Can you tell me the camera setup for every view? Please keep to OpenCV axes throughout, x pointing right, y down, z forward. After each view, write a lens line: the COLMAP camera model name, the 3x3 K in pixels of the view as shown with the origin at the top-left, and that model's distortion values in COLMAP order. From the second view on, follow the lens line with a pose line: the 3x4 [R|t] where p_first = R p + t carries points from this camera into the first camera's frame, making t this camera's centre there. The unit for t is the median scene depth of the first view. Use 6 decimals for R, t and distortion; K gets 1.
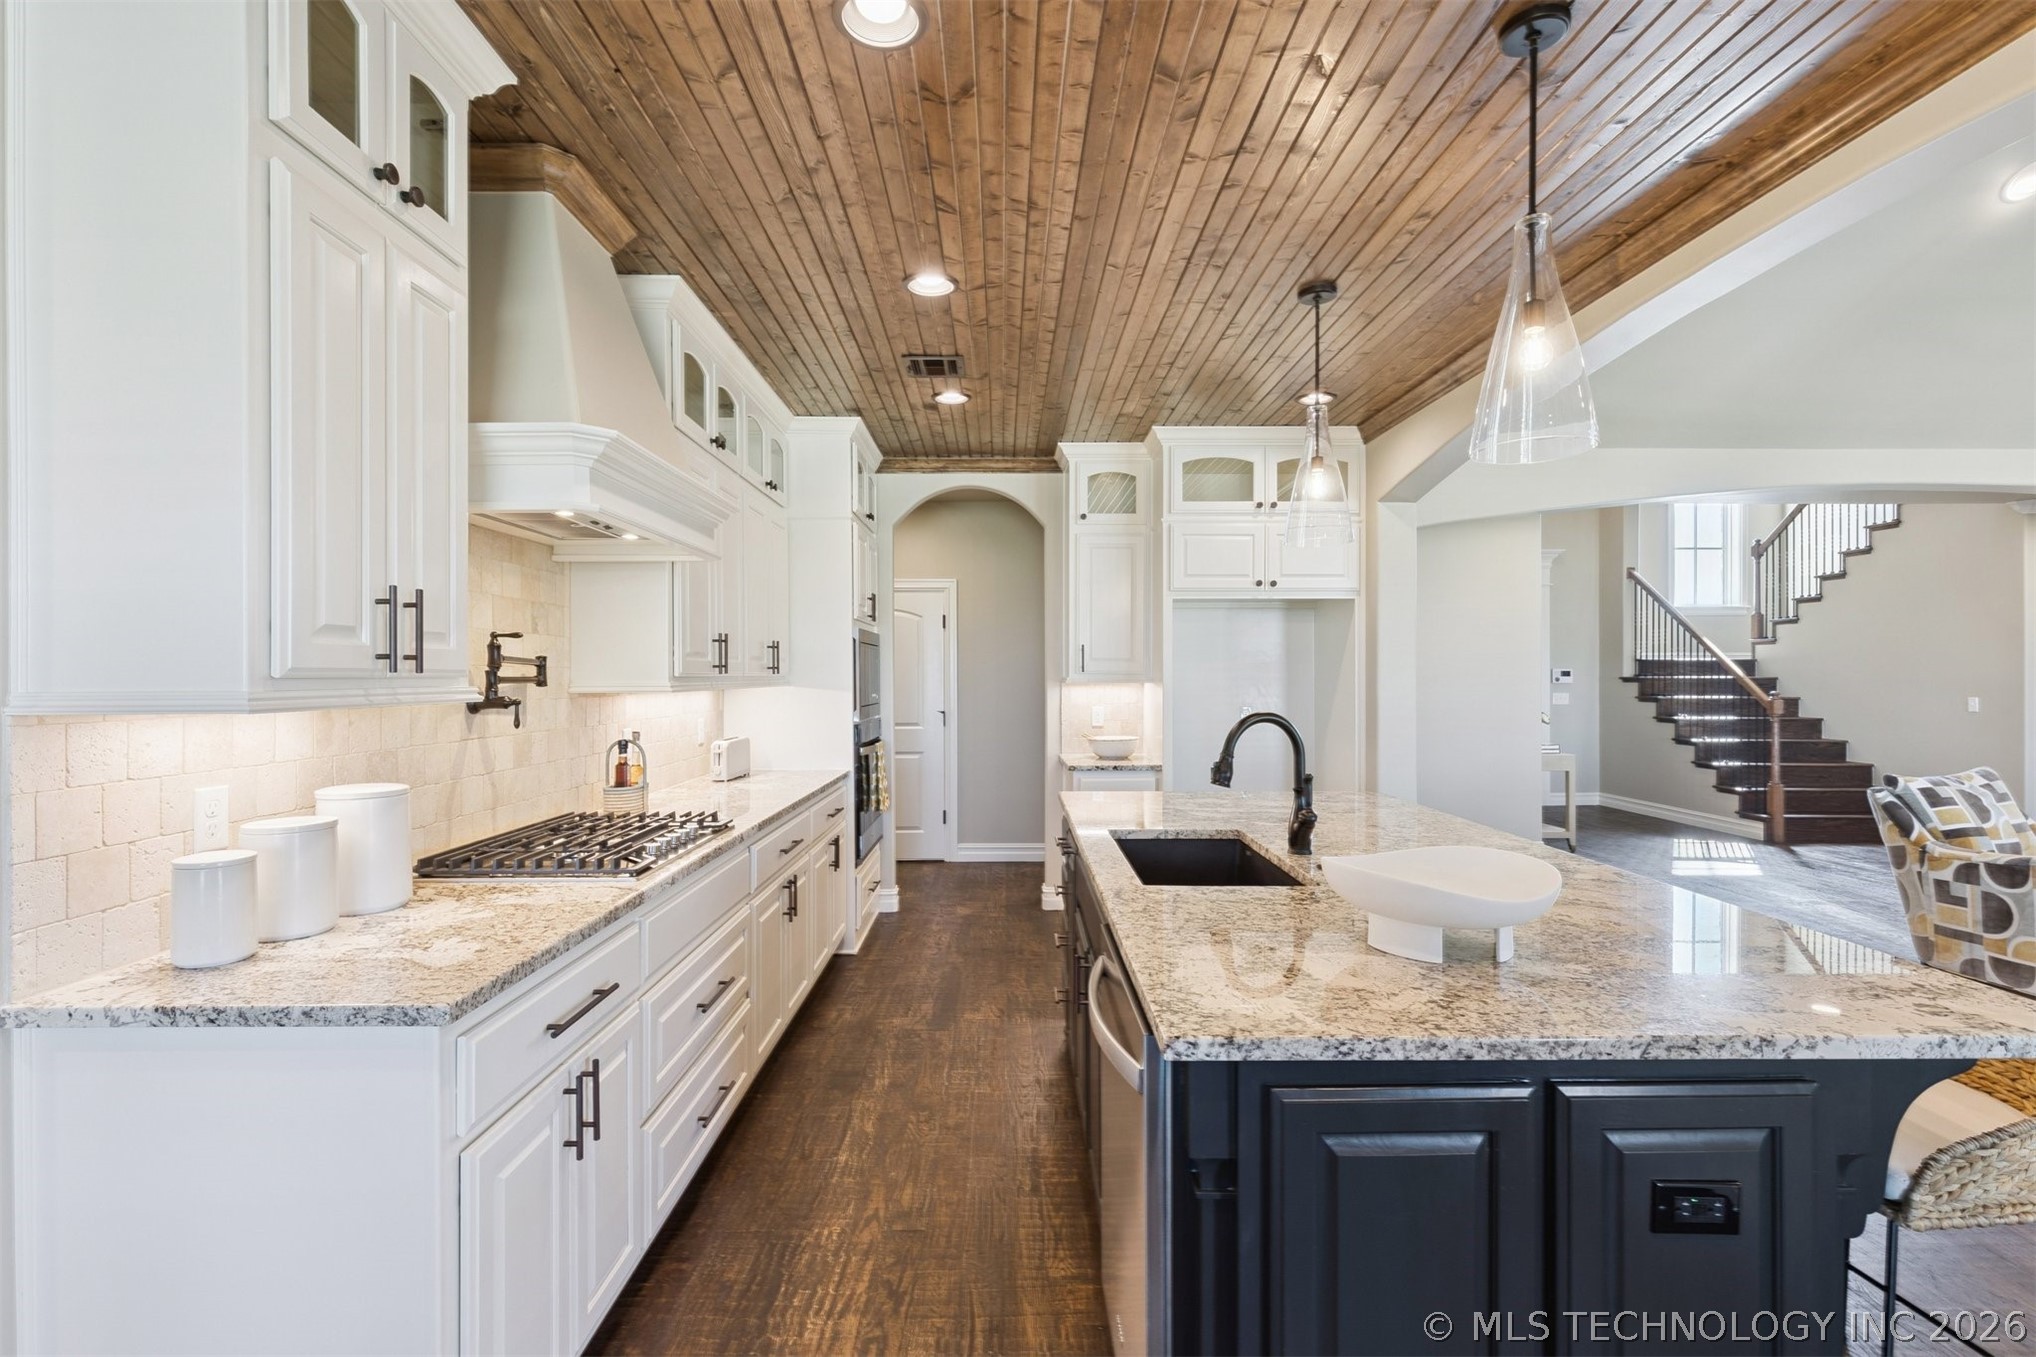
lens RADIAL K [[917.6, 0, 1012.4], [0, 917.6, 675.1], [0, 0, 1]] dist [0.004765, -0.002043]
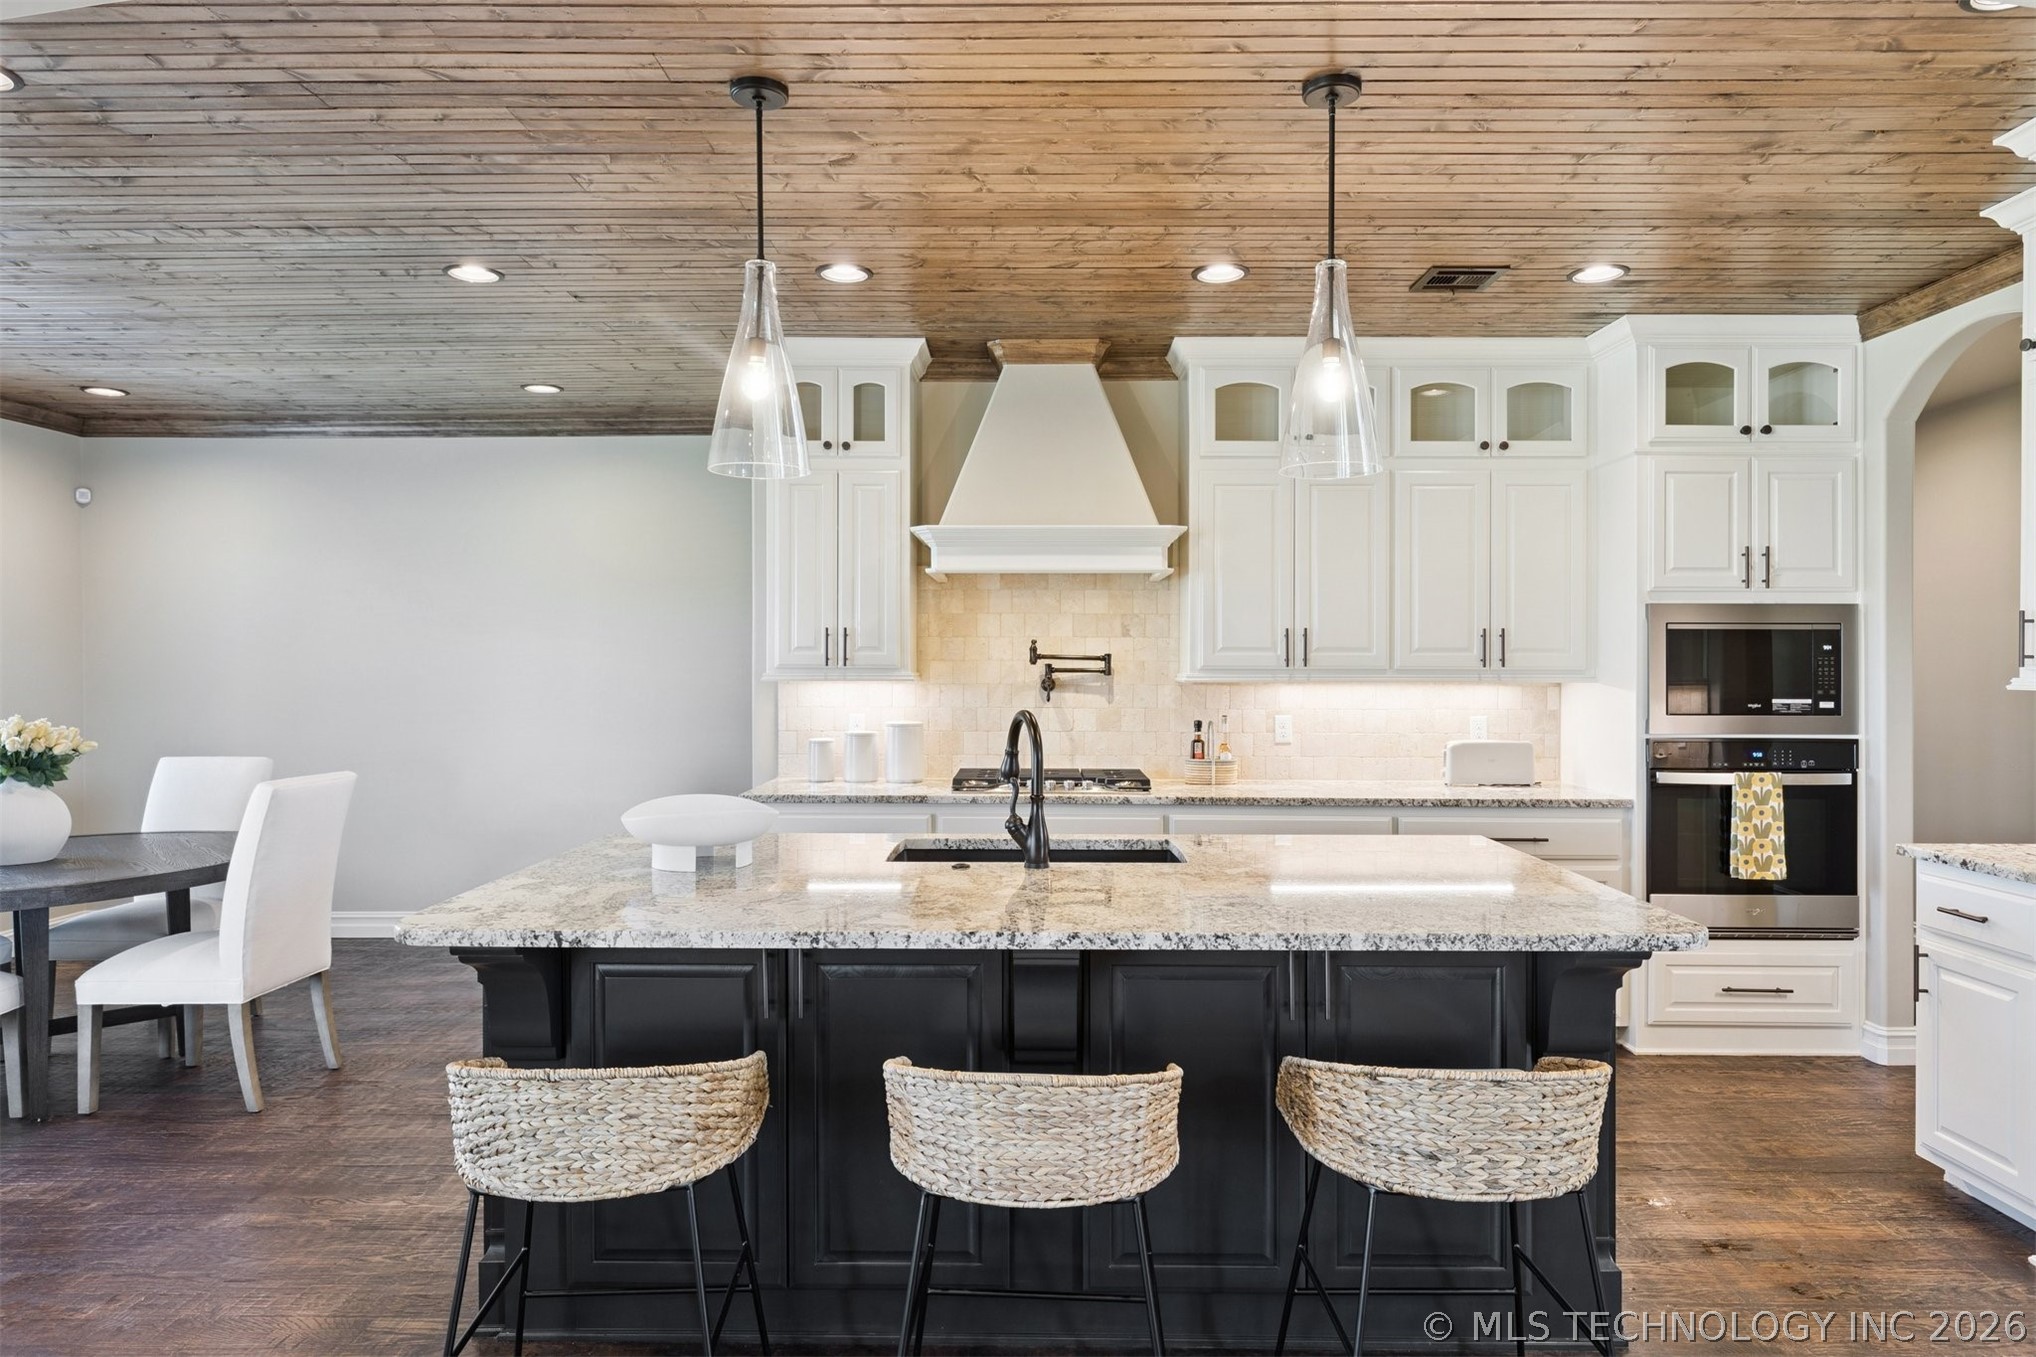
lens RADIAL K [[1236.3, 0, 1025.0], [0, 1236.3, 668.6], [0, 0, 1]] dist [-0.004030, 0.004423]
pose [[-0.019251, 0.006761, -0.999792, 0.904078], [-0.003055, 0.999972, 0.006821, -0.006672], [0.999810, 0.003185, -0.019230, 0.593710]]
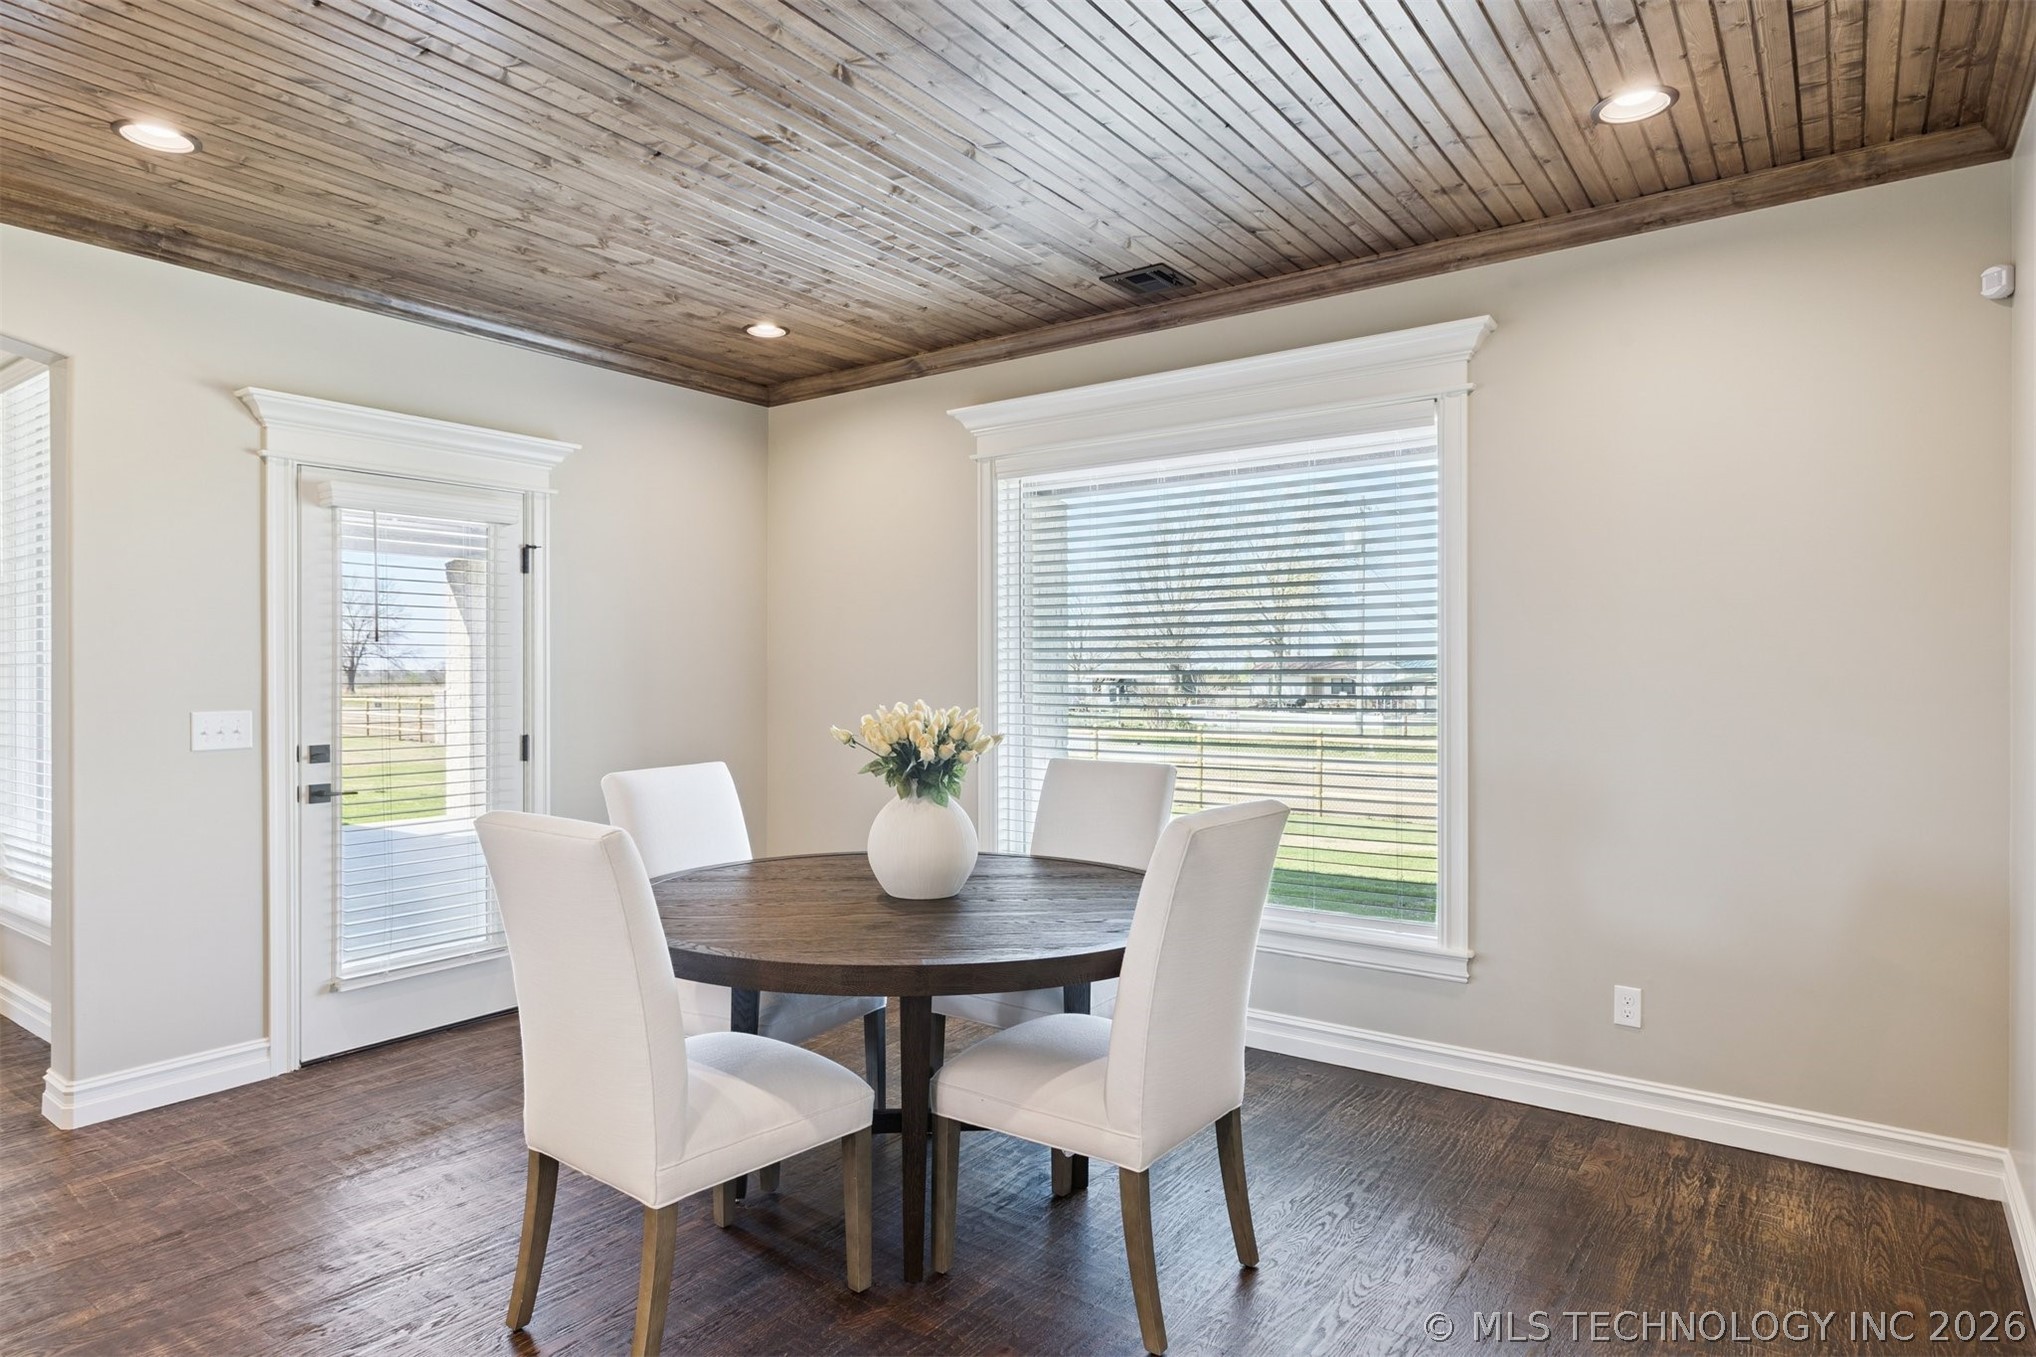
lens RADIAL K [[1156.3, 0, 1025.2], [0, 1156.3, 682.8], [0, 0, 1]] dist [-0.010877, -0.000370]
pose [[-0.801947, 0.000166, 0.597396, -0.572467], [0.007827, 0.999917, 0.010230, 0.022179], [-0.597344, 0.012879, -0.801881, 0.287183]]
